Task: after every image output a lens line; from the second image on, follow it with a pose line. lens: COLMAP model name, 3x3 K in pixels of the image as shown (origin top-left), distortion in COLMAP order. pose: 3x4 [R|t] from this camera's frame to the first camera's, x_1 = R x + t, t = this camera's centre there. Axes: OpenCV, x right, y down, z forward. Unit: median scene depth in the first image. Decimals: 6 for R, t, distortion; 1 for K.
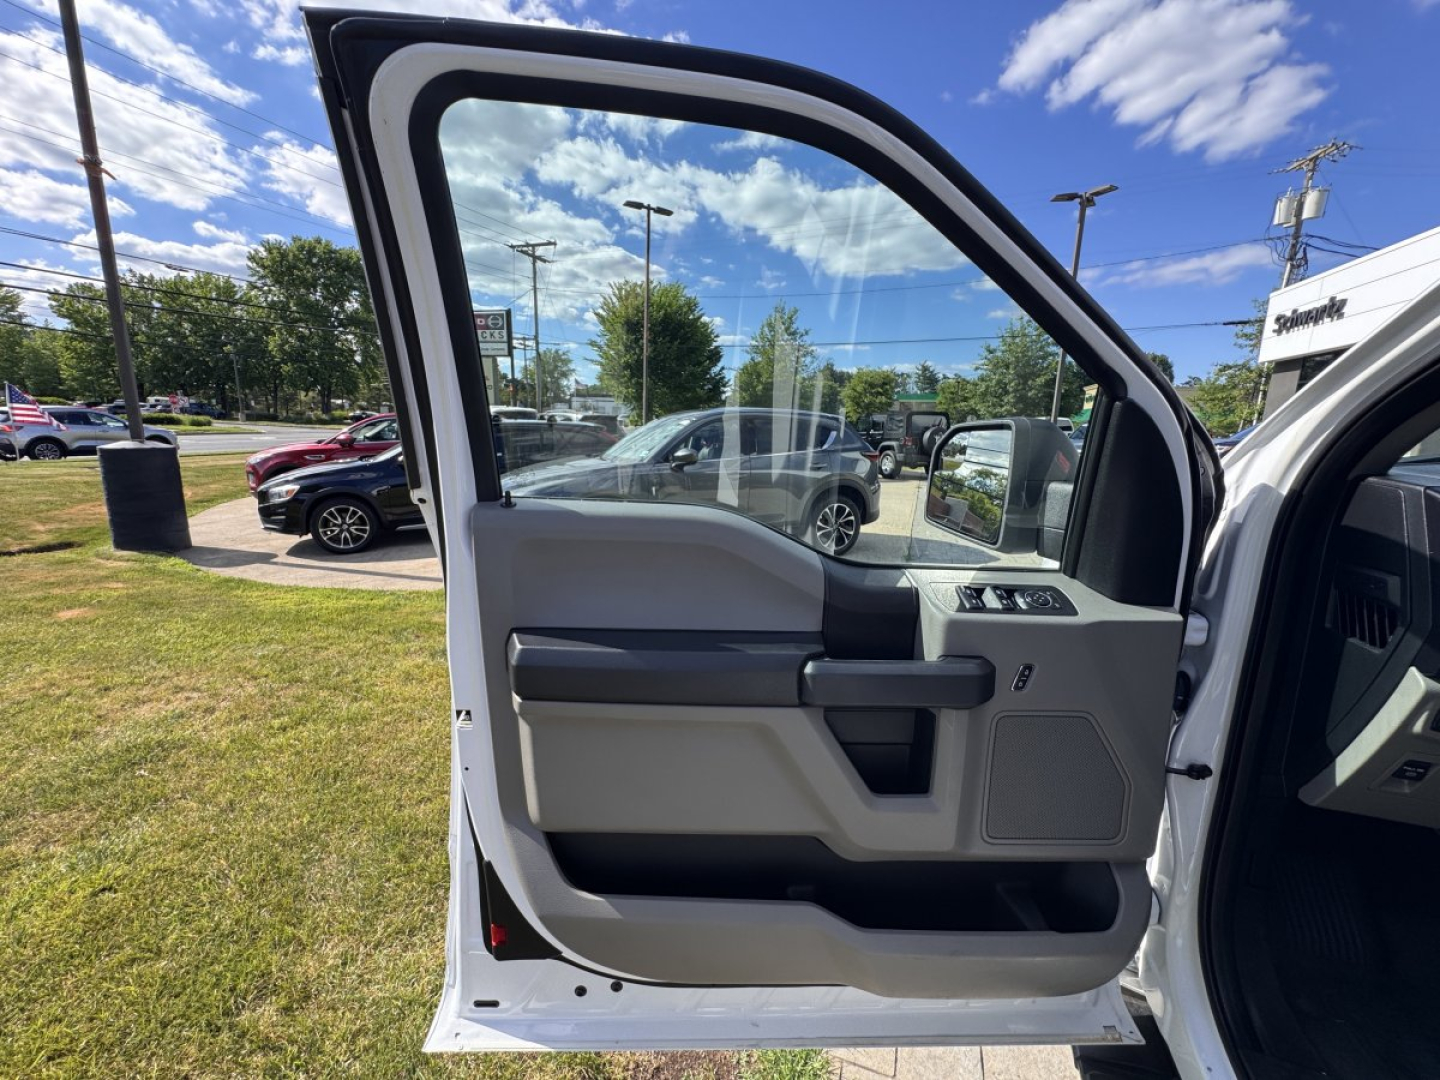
lens RADIAL K [[580.1, 0, 720.8], [0, 580.1, 539.3], [0, 0, 1]] dist [-0.000278, 0.000252]
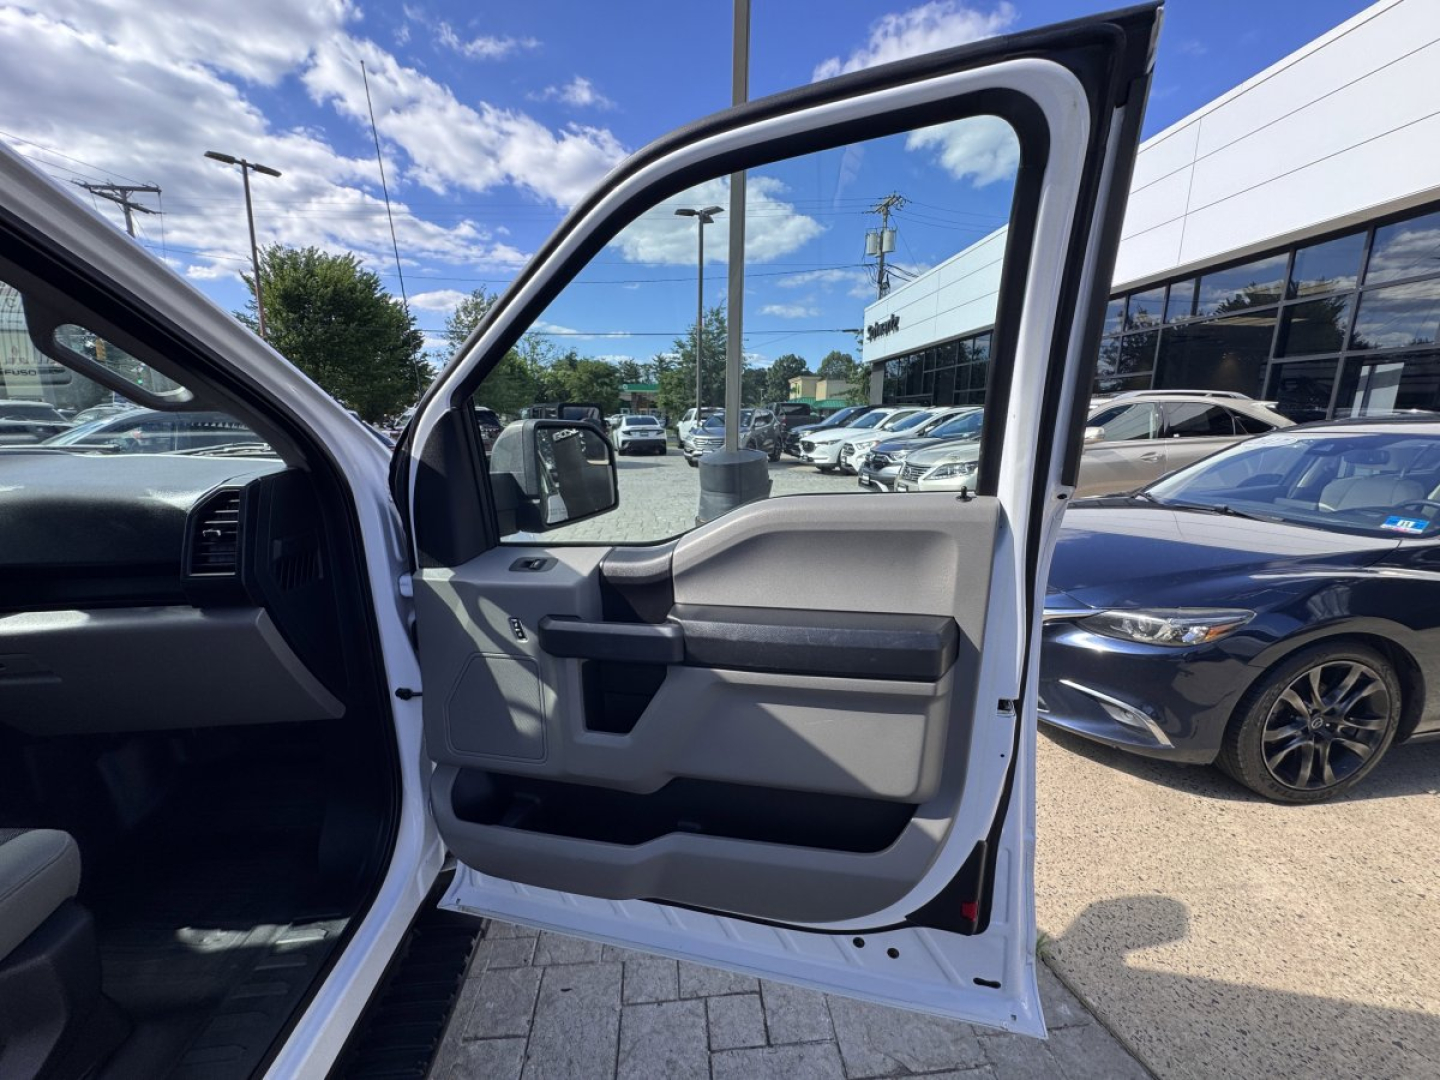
lens RADIAL K [[576.9, 0, 718.7], [0, 576.9, 548.3], [0, 0, 1]] dist [-0.000513, 0.000122]
pose [[0.919552, -0.098320, 0.380471, 0.066949], [0.085953, 0.995073, 0.049405, 0.004916], [-0.383454, -0.012728, 0.923472, -0.028359]]
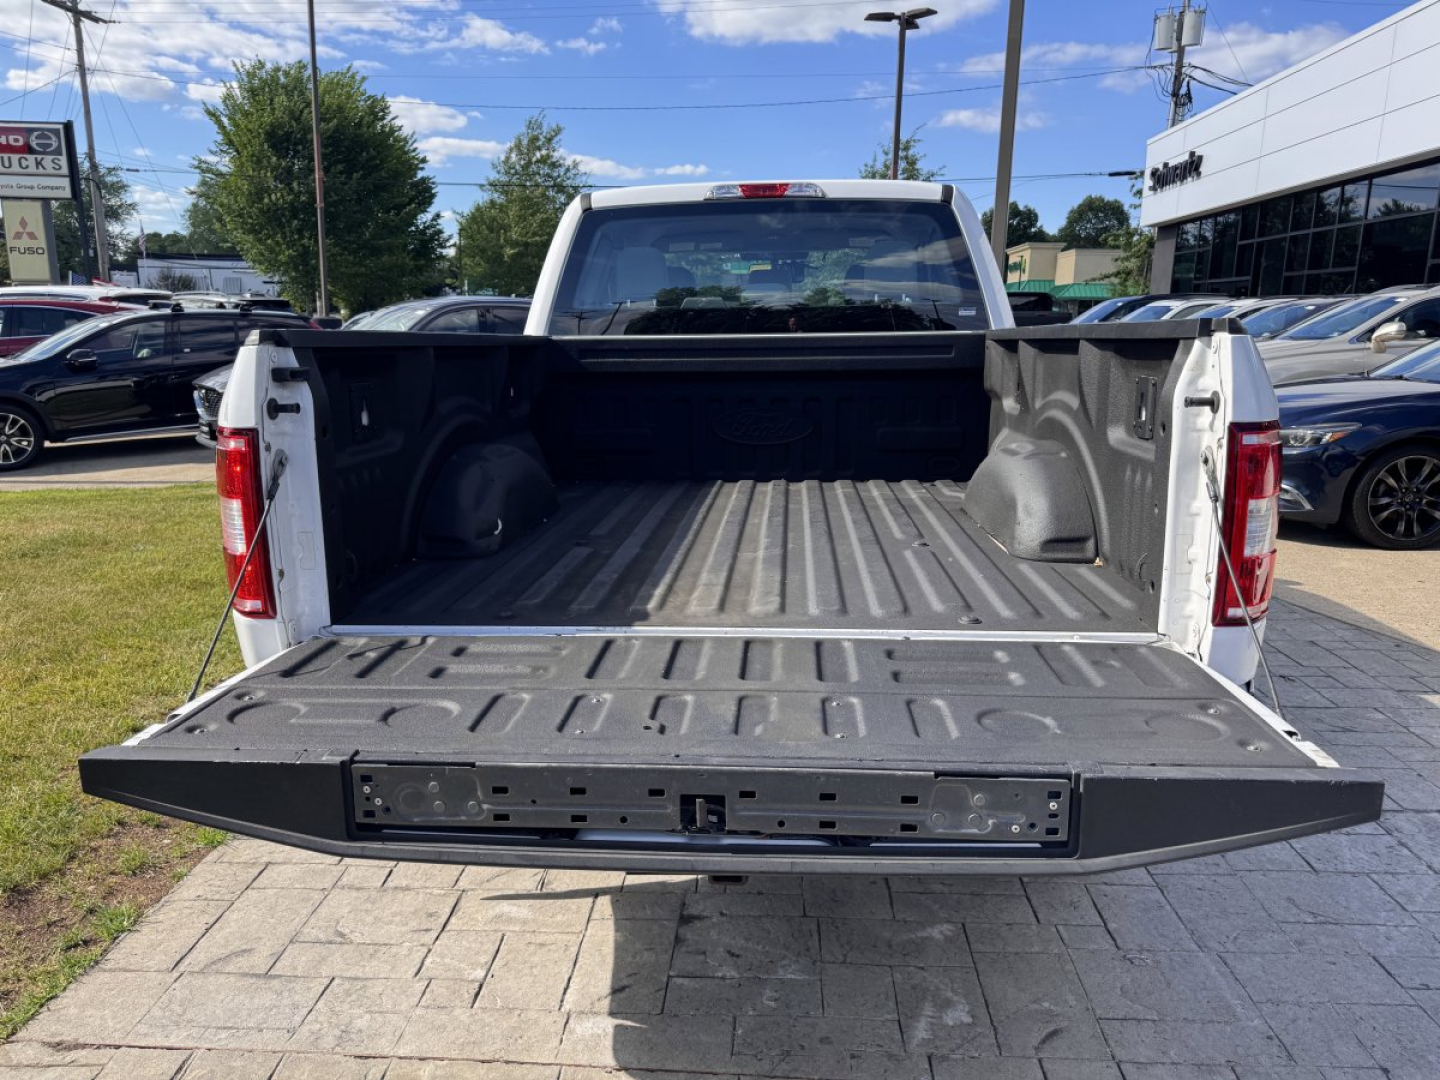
lens RADIAL K [[1024.6, 0, 721.6], [0, 1024.6, 540.4], [0, 0, 1]] dist [0.033939, -0.025001]
pose [[0.965366, -0.064296, 0.252854, -0.005108], [0.057765, 0.997779, 0.033178, 0.024063], [-0.254426, -0.017423, 0.966935, -0.127498]]
